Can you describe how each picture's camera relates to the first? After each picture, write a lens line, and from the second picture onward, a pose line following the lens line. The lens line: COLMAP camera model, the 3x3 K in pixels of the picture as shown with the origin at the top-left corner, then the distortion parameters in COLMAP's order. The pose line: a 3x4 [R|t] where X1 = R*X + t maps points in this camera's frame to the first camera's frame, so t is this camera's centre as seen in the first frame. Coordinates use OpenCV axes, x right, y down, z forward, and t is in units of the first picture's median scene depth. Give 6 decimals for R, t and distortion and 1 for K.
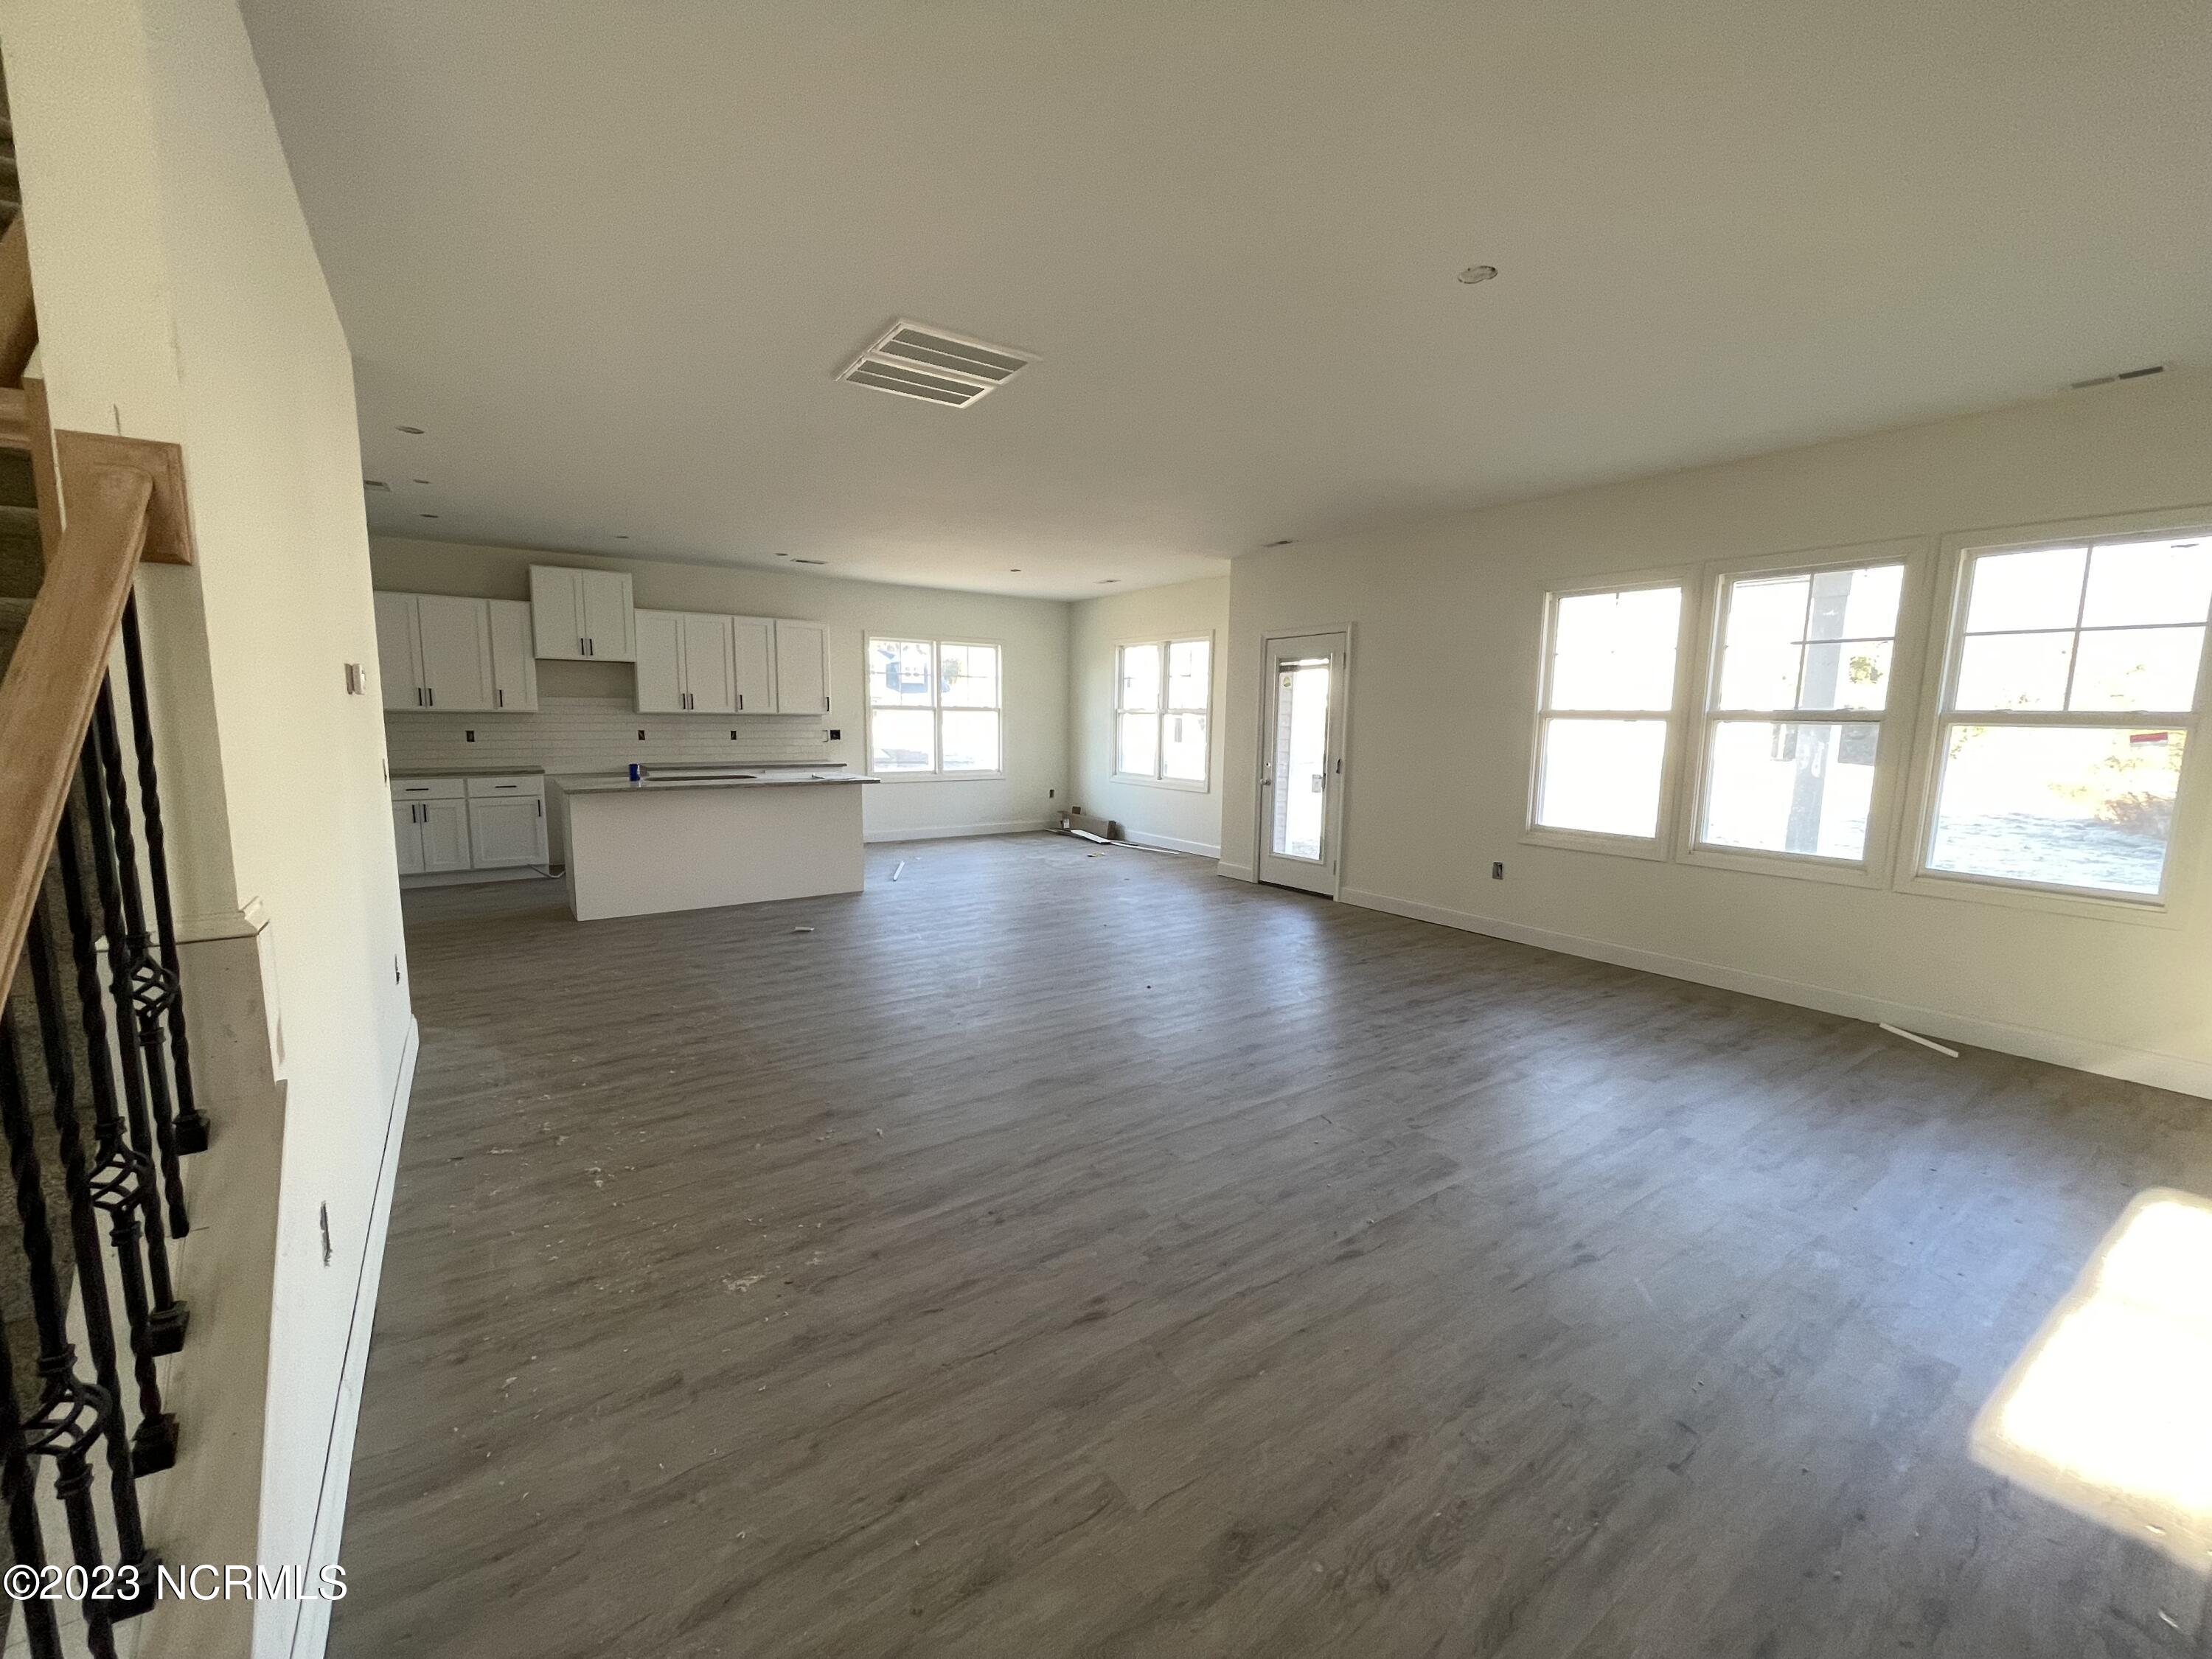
lens RADIAL K [[892.0, 0, 1105.3], [0, 892.0, 830.7], [0, 0, 1]] dist [0.001539, 0.000271]
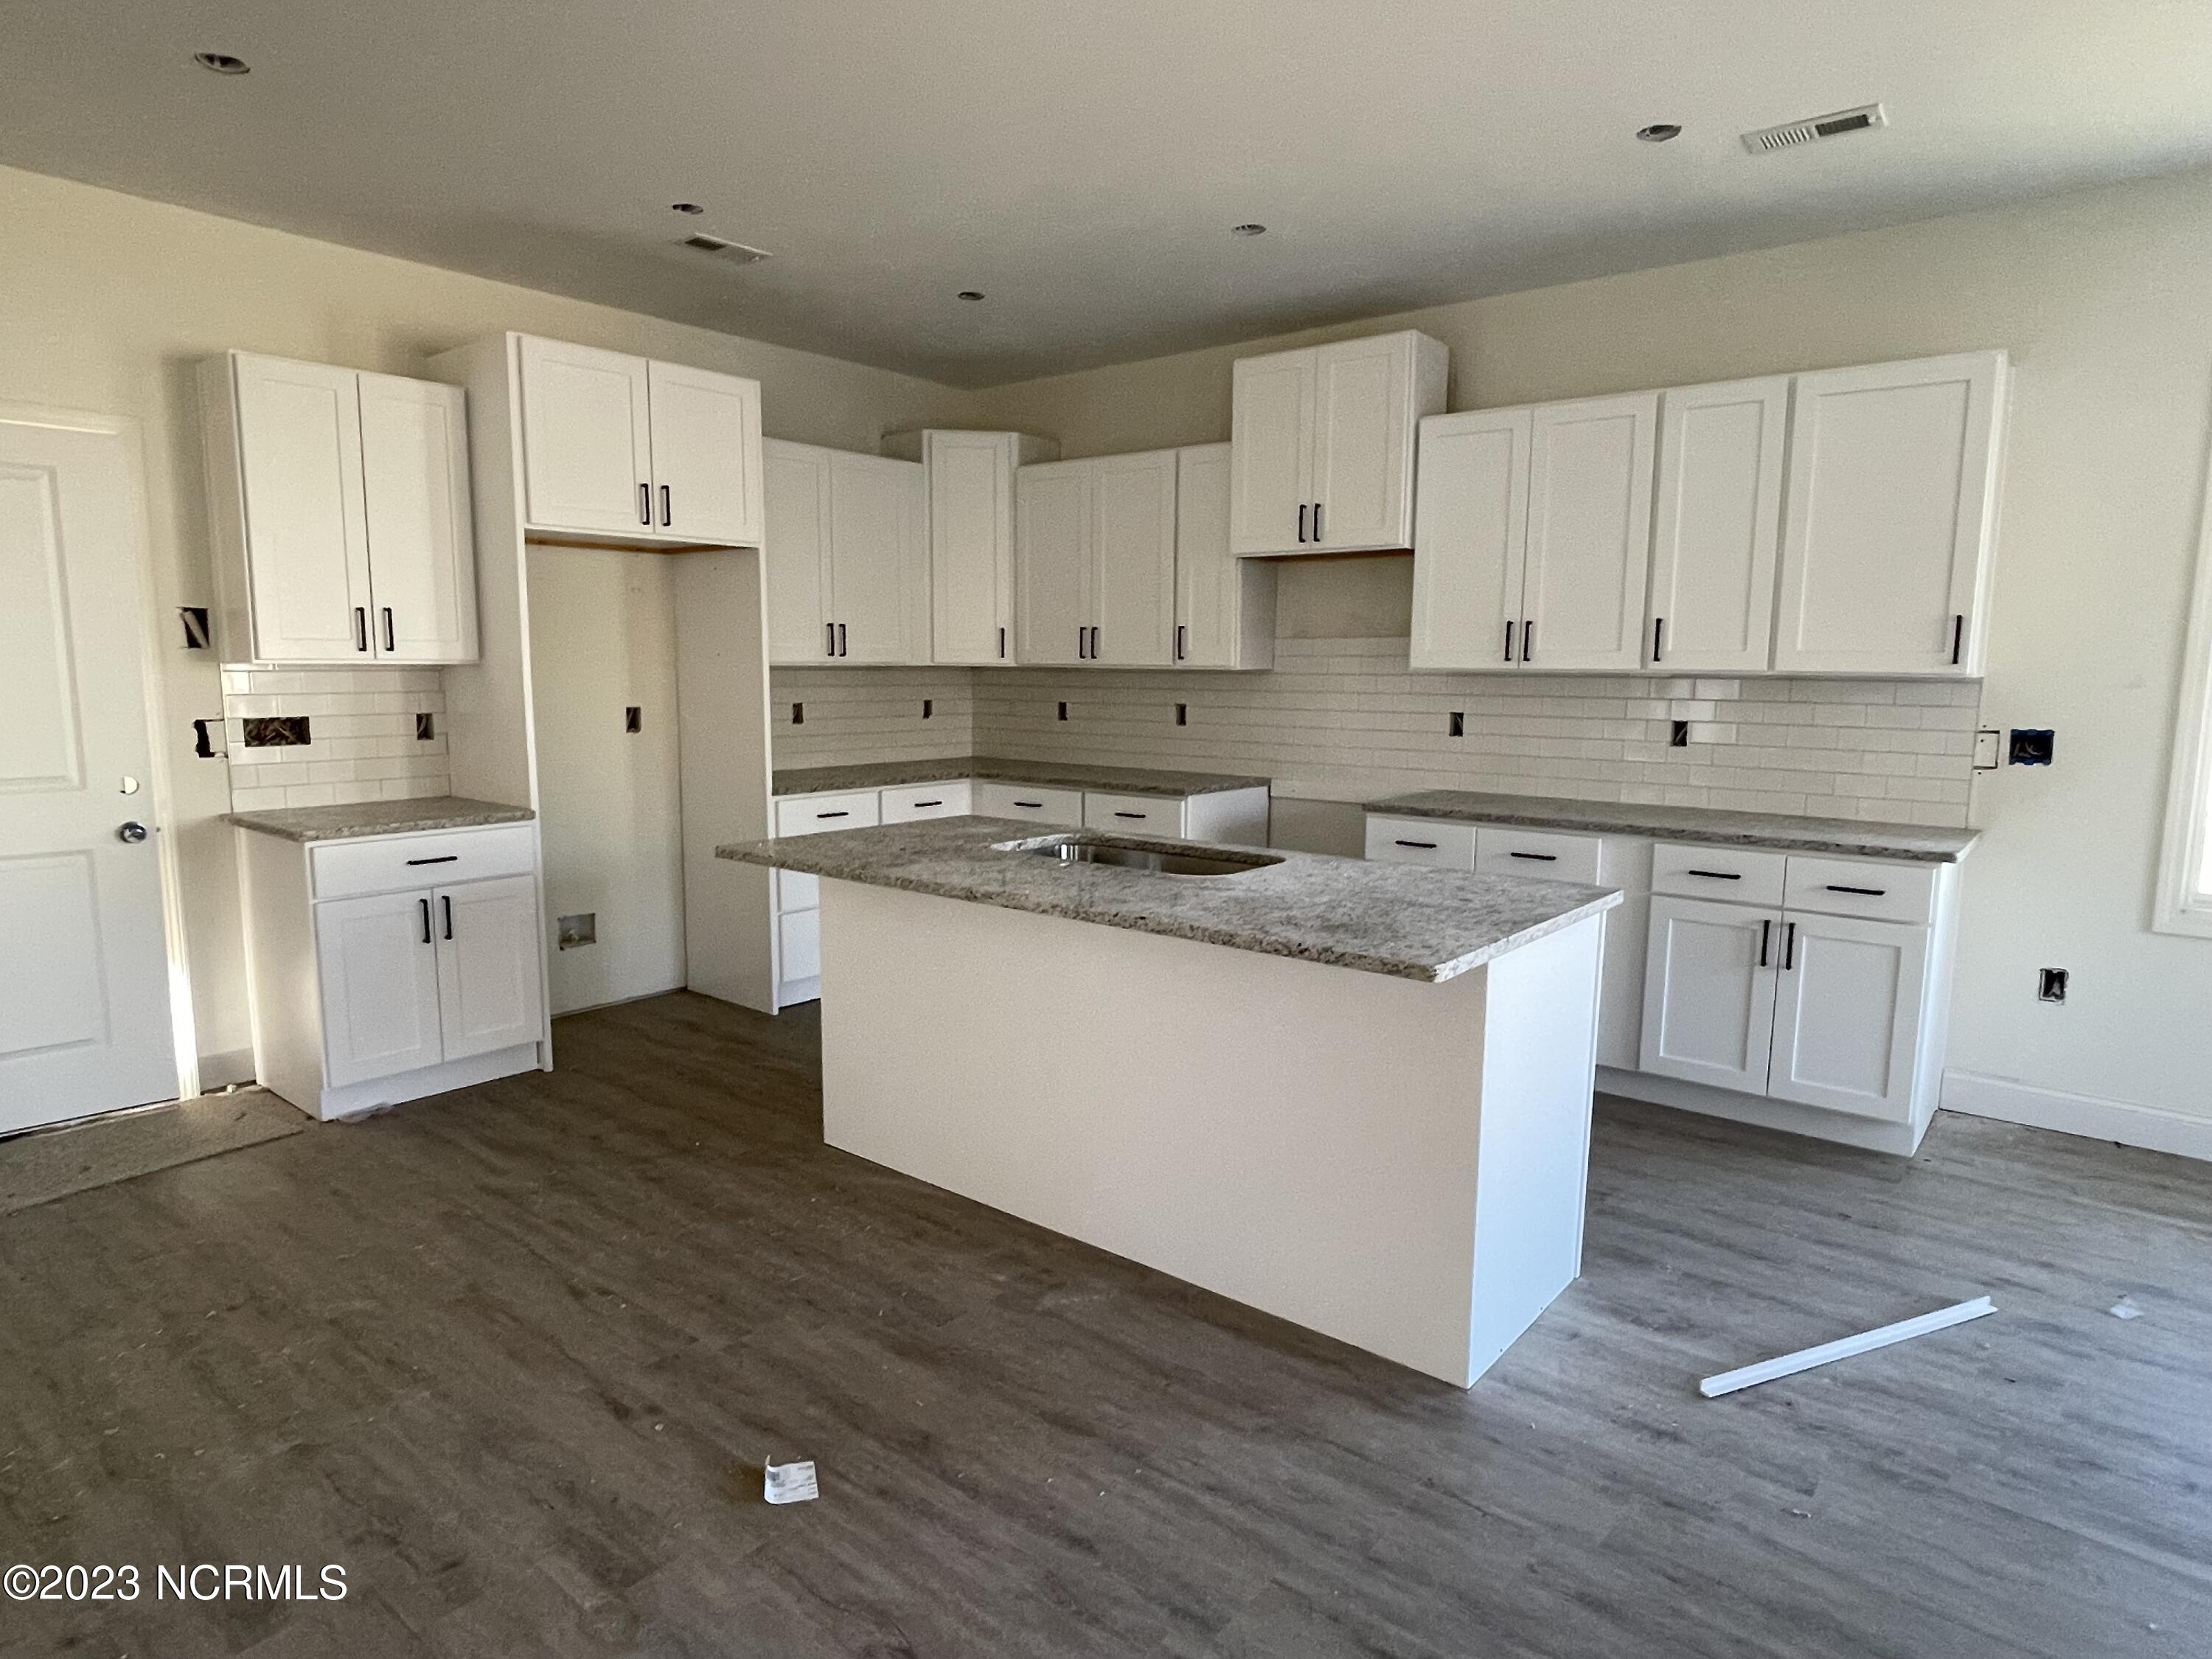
lens RADIAL K [[1271.2, 0, 1105.4], [0, 1271.2, 830.0], [0, 0, 1]] dist [-0.018750, -0.000099]
pose [[0.263337, 0.117542, -0.957516, 0.025331], [-0.129392, 0.987885, 0.085685, -0.140762], [0.955987, 0.101331, 0.275355, 1.099798]]
